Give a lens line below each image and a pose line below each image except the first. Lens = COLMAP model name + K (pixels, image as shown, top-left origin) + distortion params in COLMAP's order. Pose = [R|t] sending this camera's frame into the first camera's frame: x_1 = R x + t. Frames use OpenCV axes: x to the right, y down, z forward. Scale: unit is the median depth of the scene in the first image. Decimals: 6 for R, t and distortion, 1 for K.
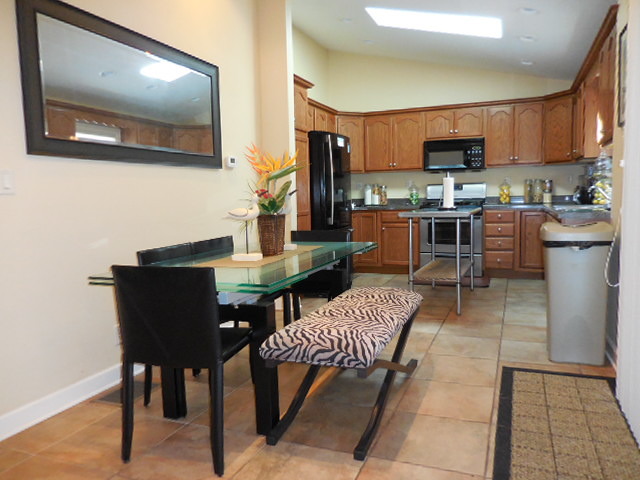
lens RADIAL K [[481.2, 0, 319.9], [0, 481.2, 241.1], [0, 0, 1]] dist [-0.001605, 0.004662]
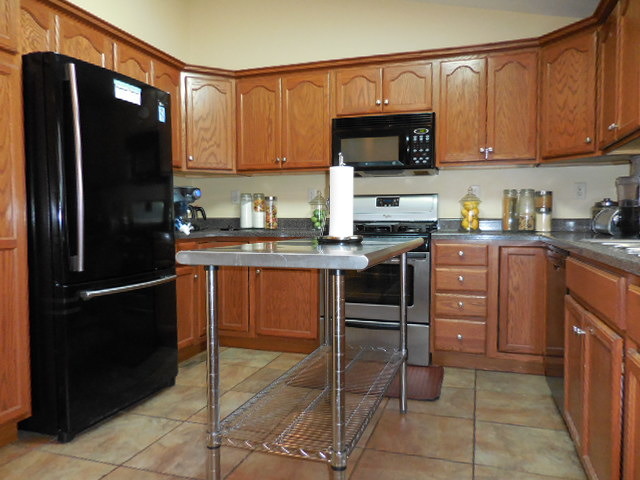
lens RADIAL K [[481.2, 0, 320.6], [0, 481.2, 239.8], [0, 0, 1]] dist [-0.001605, 0.004662]
pose [[0.997452, 0.019403, 0.068652, 0.171996], [-0.015952, 0.998598, -0.050467, -0.036616], [-0.069535, 0.049244, 0.996363, 0.453725]]
